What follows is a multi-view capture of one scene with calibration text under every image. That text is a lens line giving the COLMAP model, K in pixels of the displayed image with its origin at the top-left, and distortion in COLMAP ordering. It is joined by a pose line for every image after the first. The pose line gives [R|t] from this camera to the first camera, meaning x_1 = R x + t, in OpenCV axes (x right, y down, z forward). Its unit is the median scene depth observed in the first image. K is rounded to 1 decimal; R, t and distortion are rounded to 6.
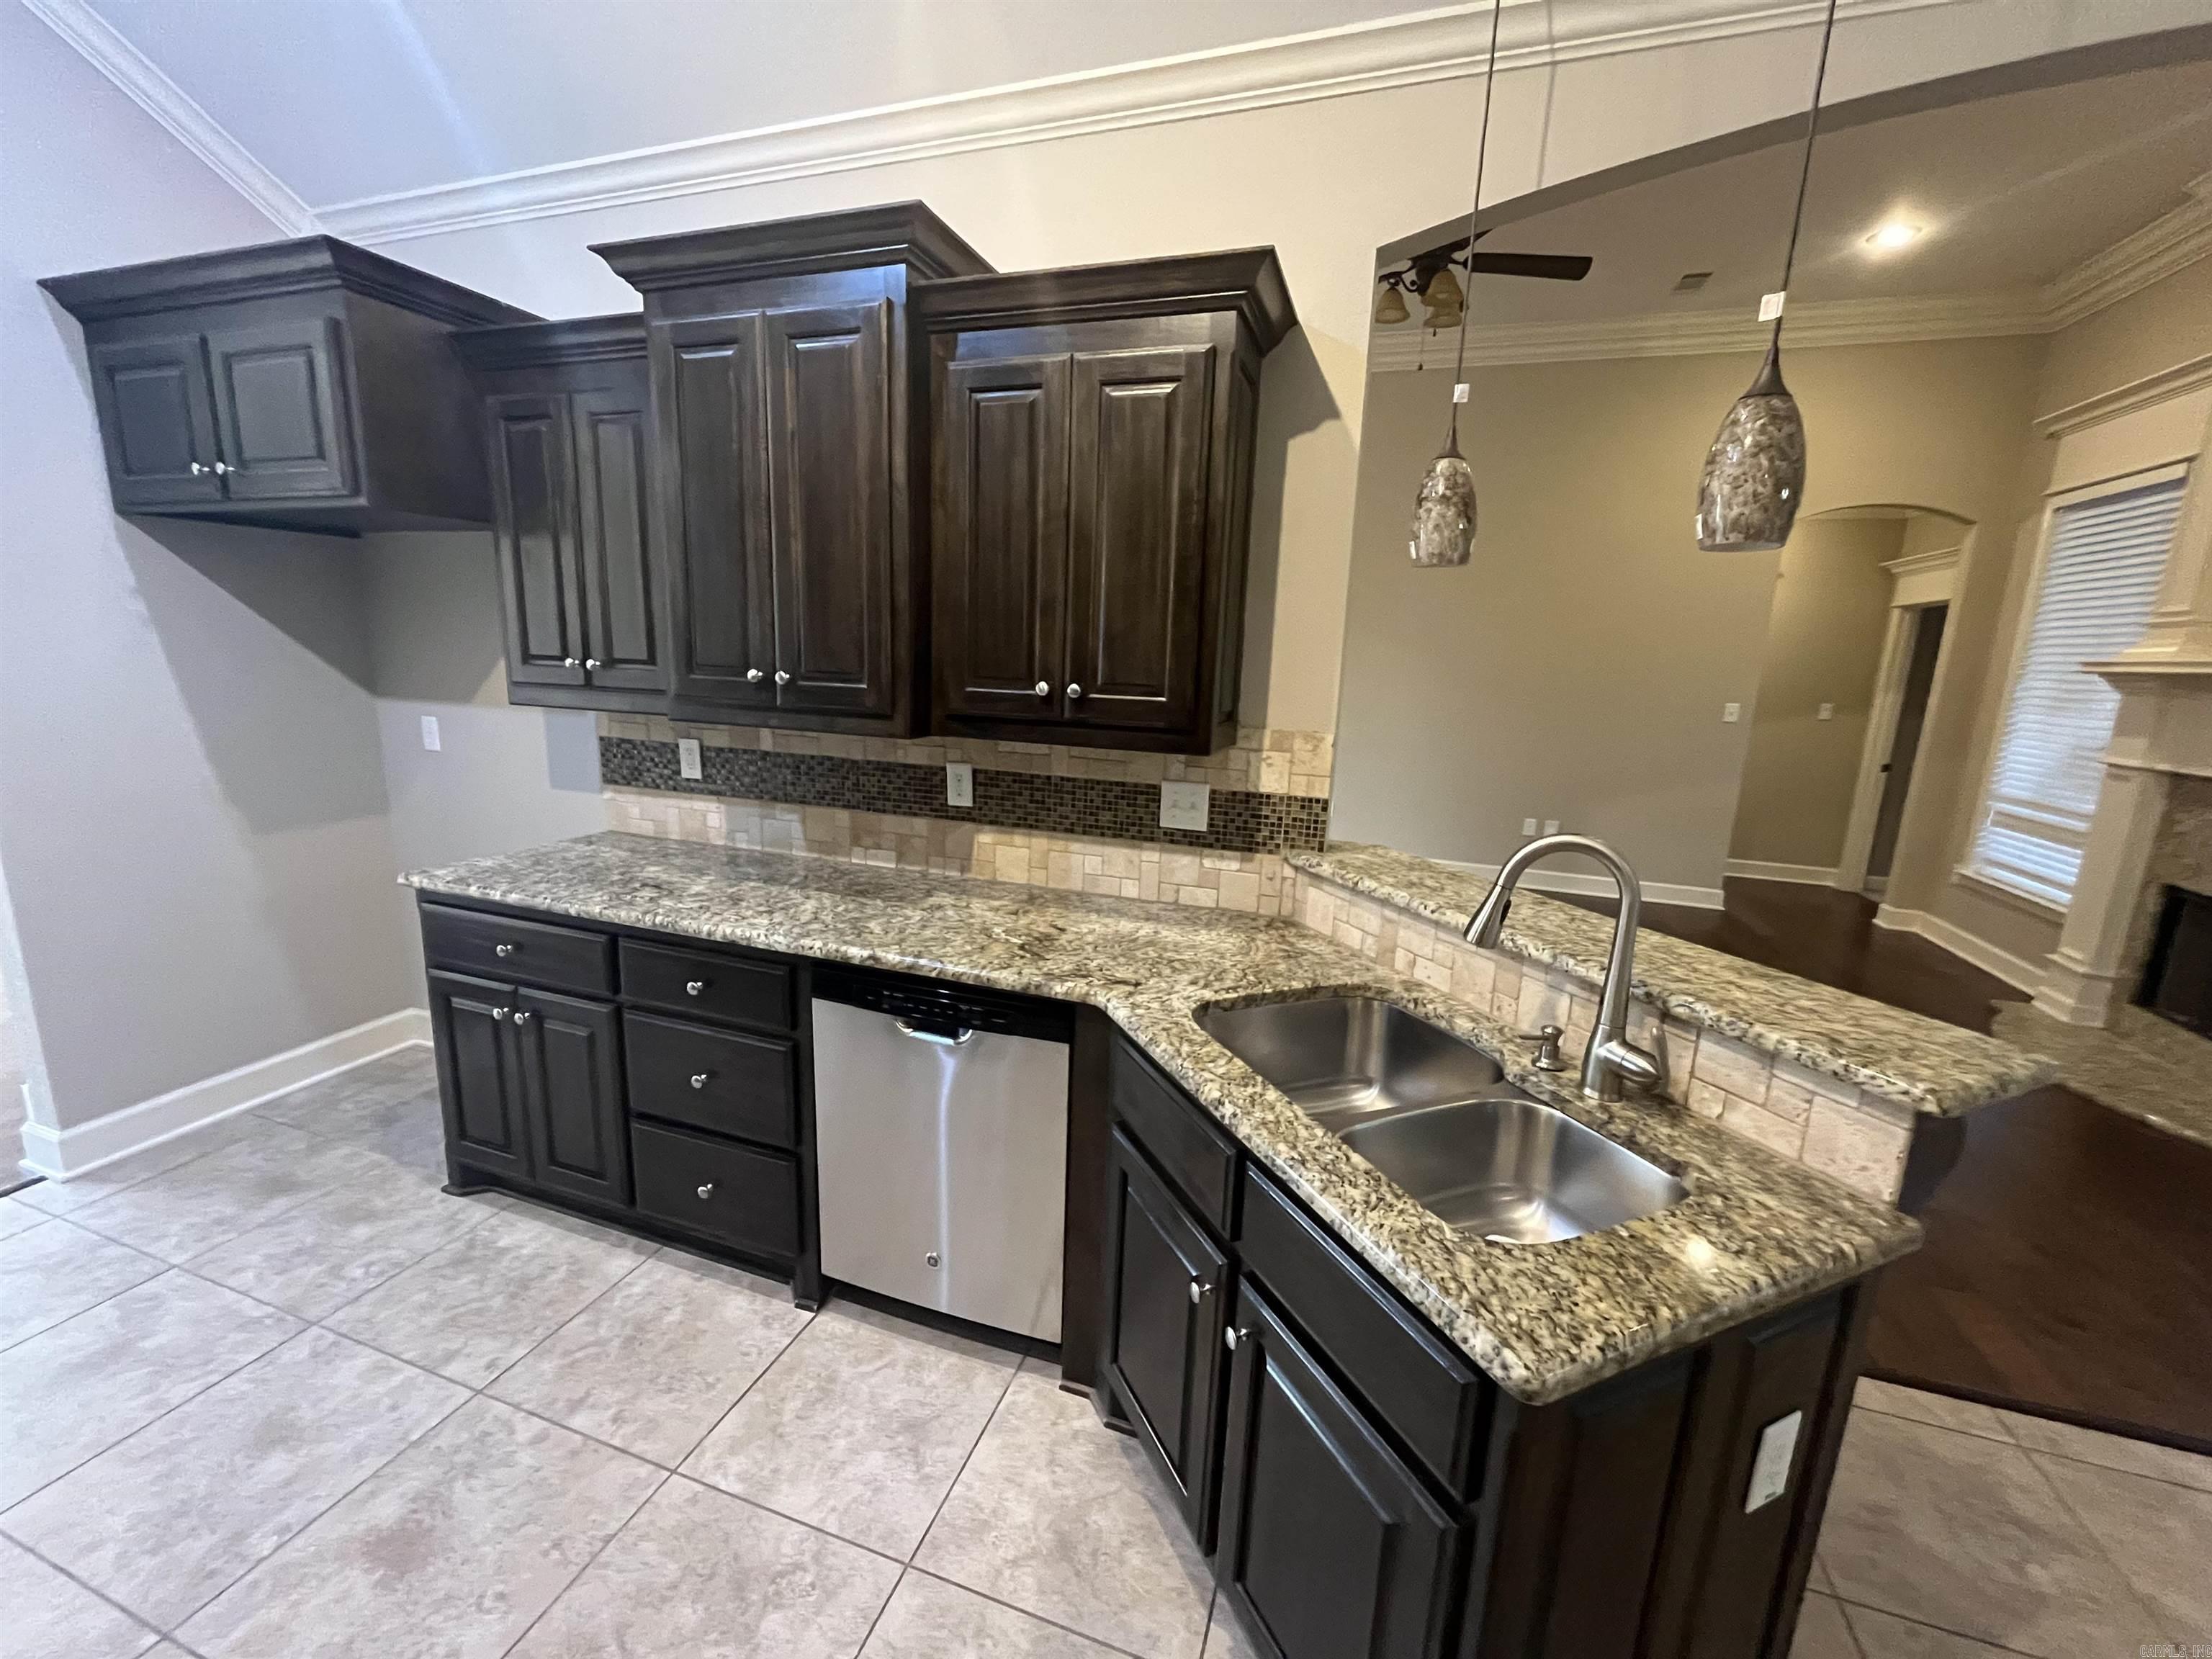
lens RADIAL K [[893.3, 0, 1106.0], [0, 893.3, 829.5], [0, 0, 1]] dist [-0.002340, -0.000362]
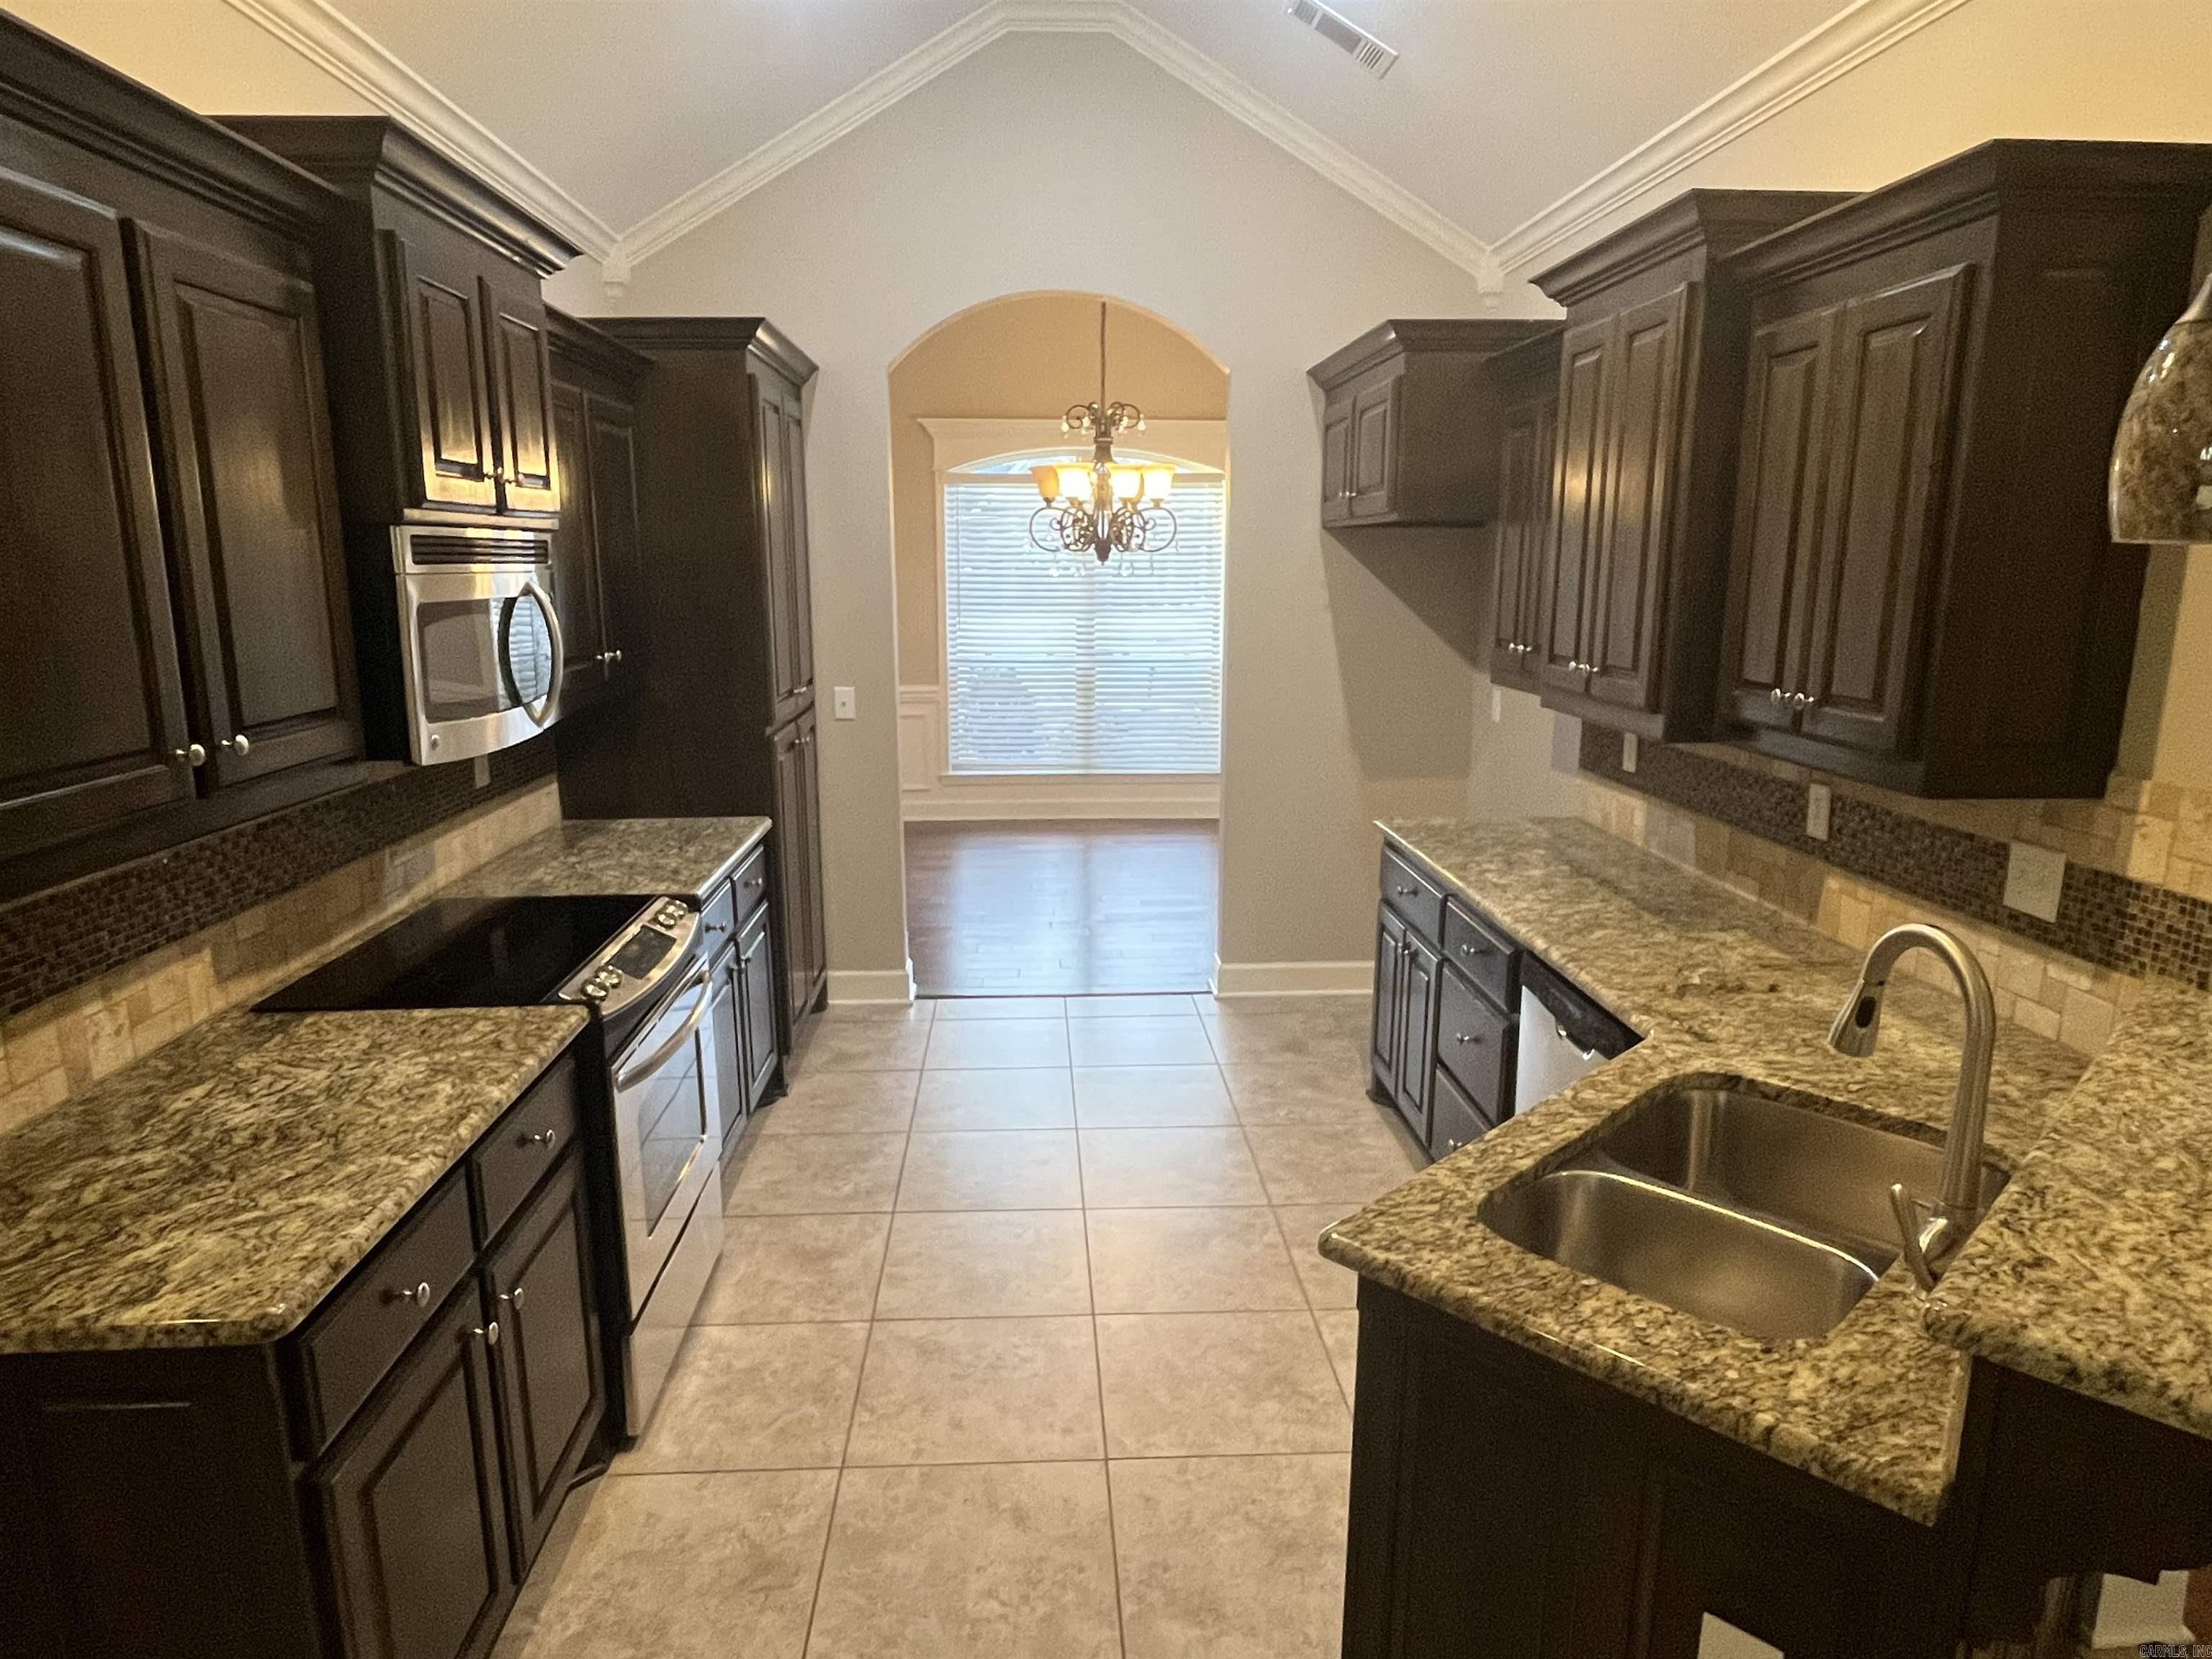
lens RADIAL K [[1304.3, 0, 1106.0], [0, 1304.3, 829.5], [0, 0, 1]] dist [0.000206, -0.001149]
pose [[0.386812, 0.152006, -0.909544, 0.737732], [-0.174756, 0.980531, 0.089550, -0.030799], [0.905448, 0.124309, 0.405845, -0.051235]]
